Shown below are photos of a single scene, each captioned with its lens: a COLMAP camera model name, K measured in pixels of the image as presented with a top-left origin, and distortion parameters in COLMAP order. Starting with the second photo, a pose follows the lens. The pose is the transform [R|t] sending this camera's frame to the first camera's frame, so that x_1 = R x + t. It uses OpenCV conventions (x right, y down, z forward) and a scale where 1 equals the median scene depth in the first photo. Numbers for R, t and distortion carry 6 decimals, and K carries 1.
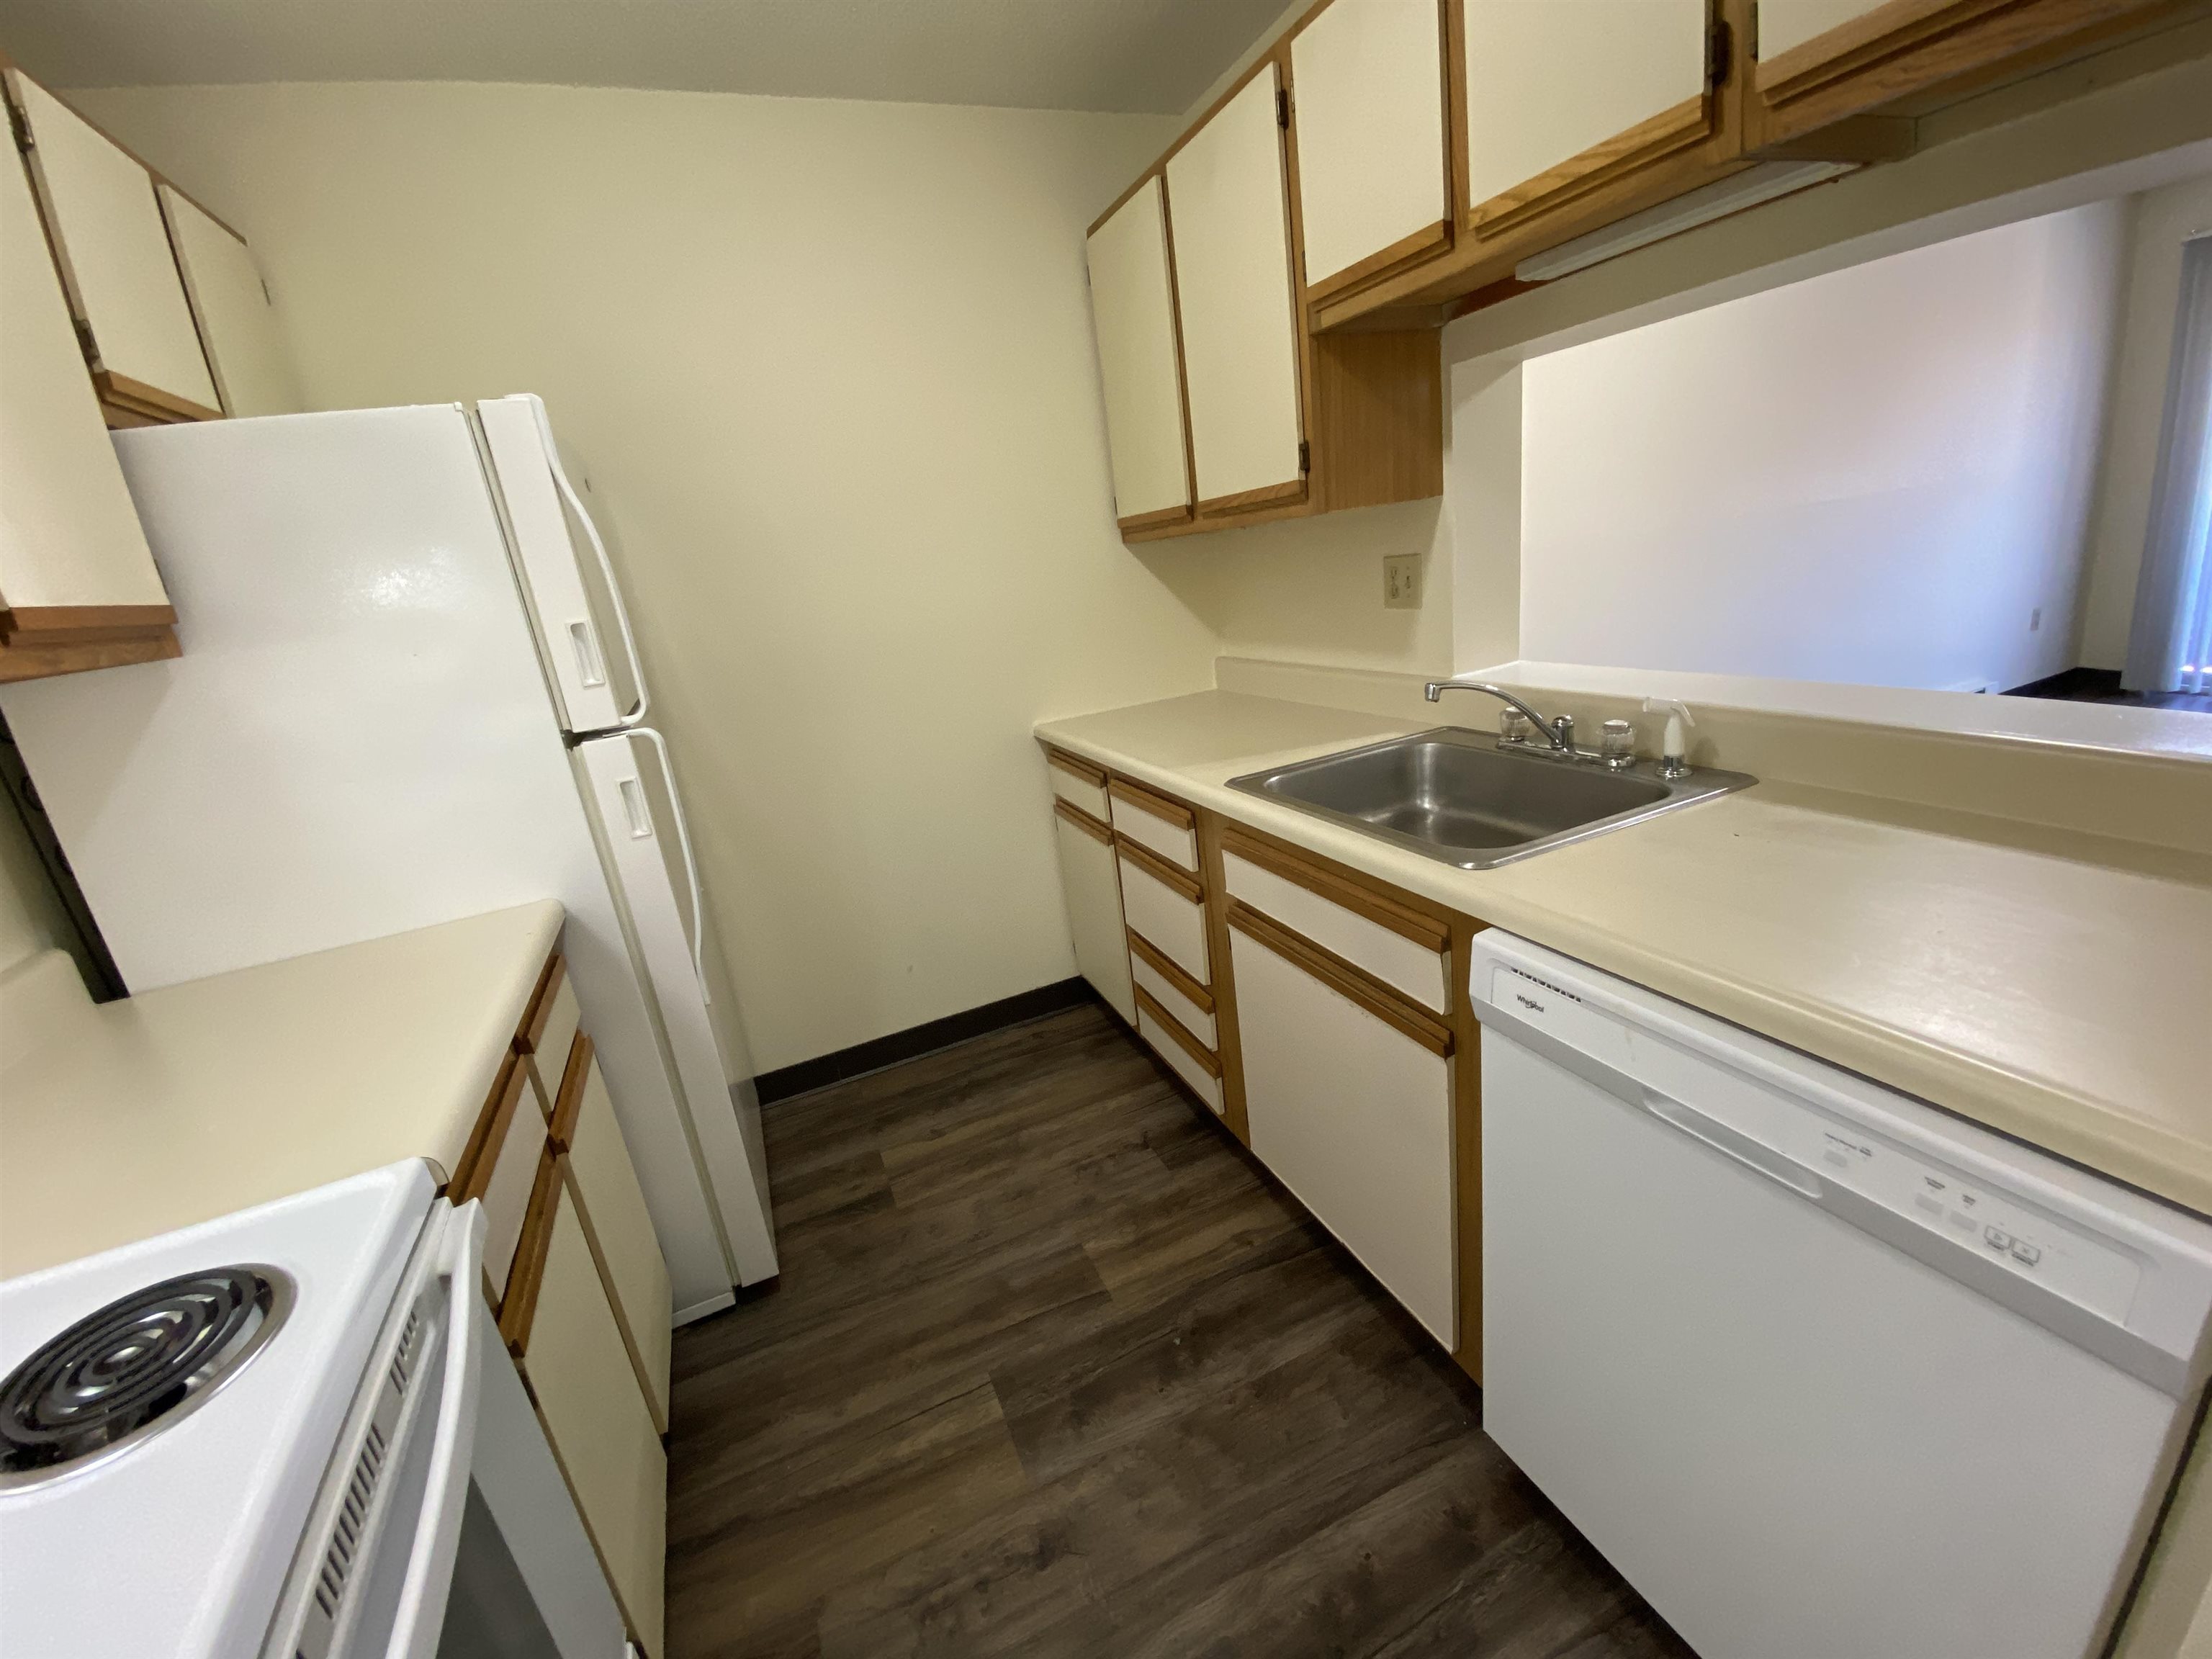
lens RADIAL K [[892.0, 0, 1103.9], [0, 892.0, 822.8], [0, 0, 1]] dist [0.009494, -0.014915]
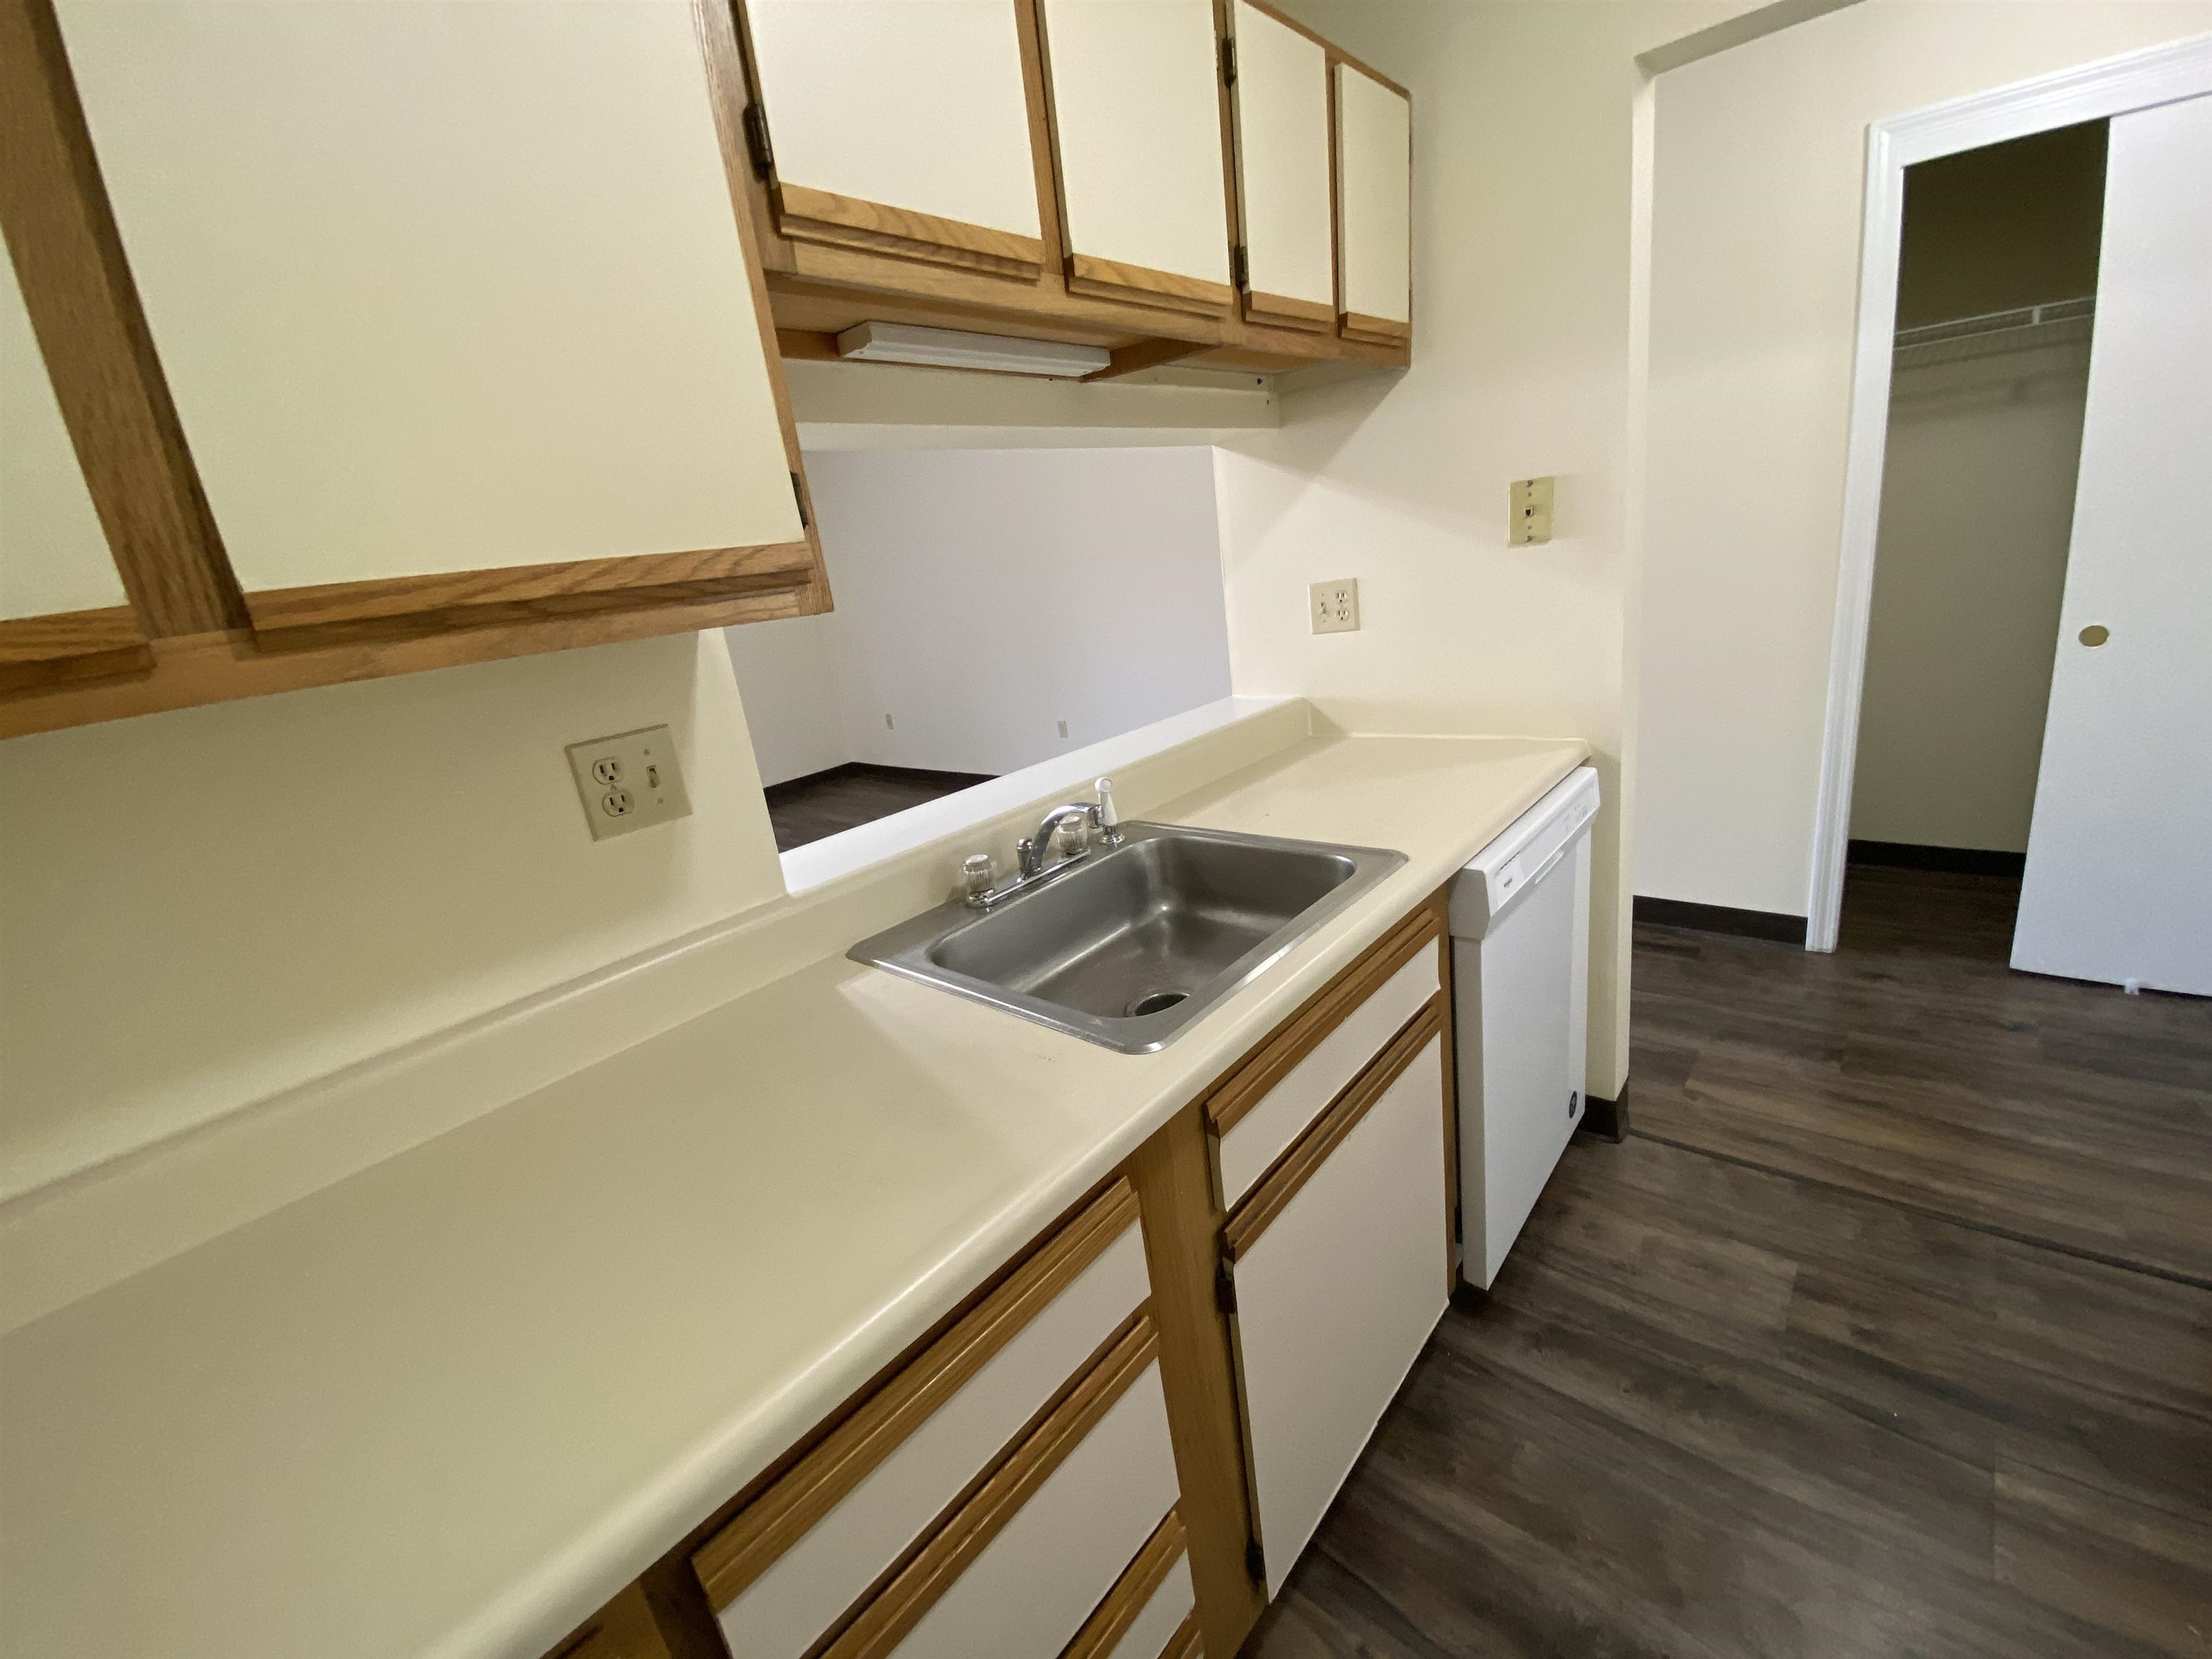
lens RADIAL K [[892.0, 0, 1099.3], [0, 892.0, 827.9], [0, 0, 1]] dist [0.009494, -0.014915]
pose [[-0.398017, -0.078667, 0.913999, -0.335742], [0.439912, 0.857925, 0.265408, -0.325836], [-0.805022, 0.507716, -0.306862, 1.169616]]
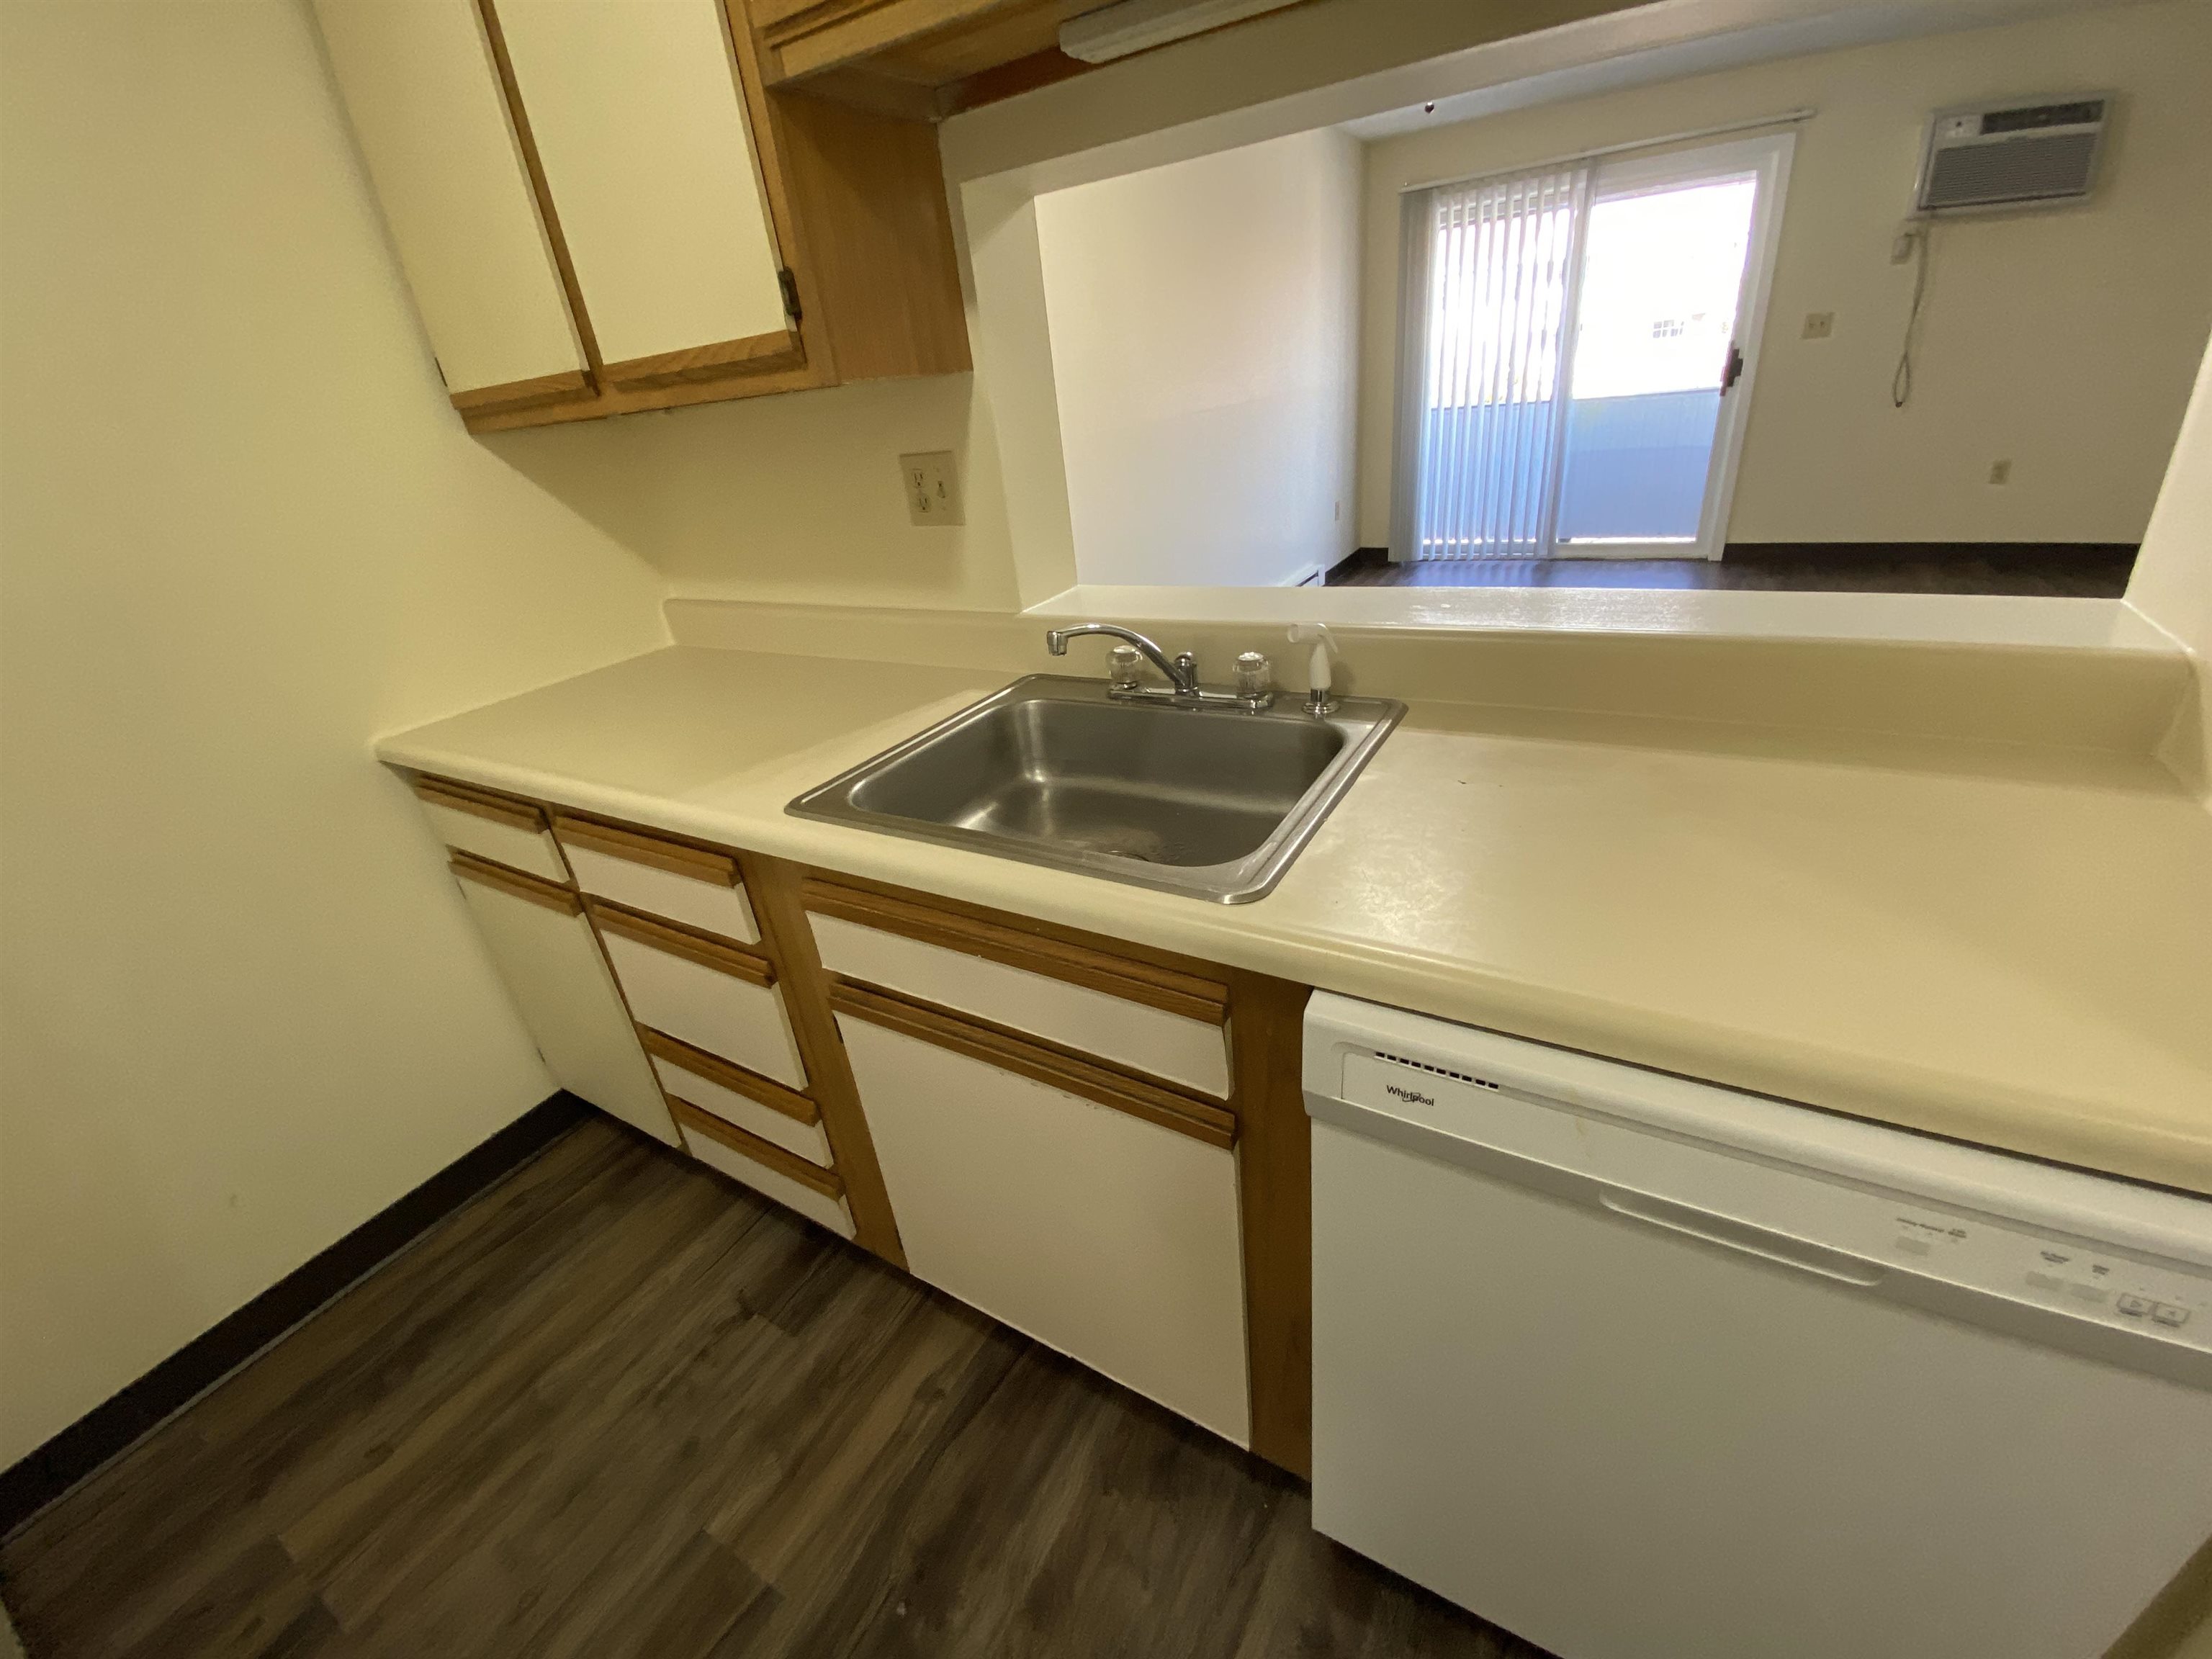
lens RADIAL K [[892.0, 0, 1102.9], [0, 892.0, 828.2], [0, 0, 1]] dist [0.009494, -0.014915]
pose [[0.807526, -0.221577, 0.546631, -0.036469], [0.169099, 0.974824, 0.145340, -0.091261], [-0.565073, -0.024931, 0.824664, 0.345638]]
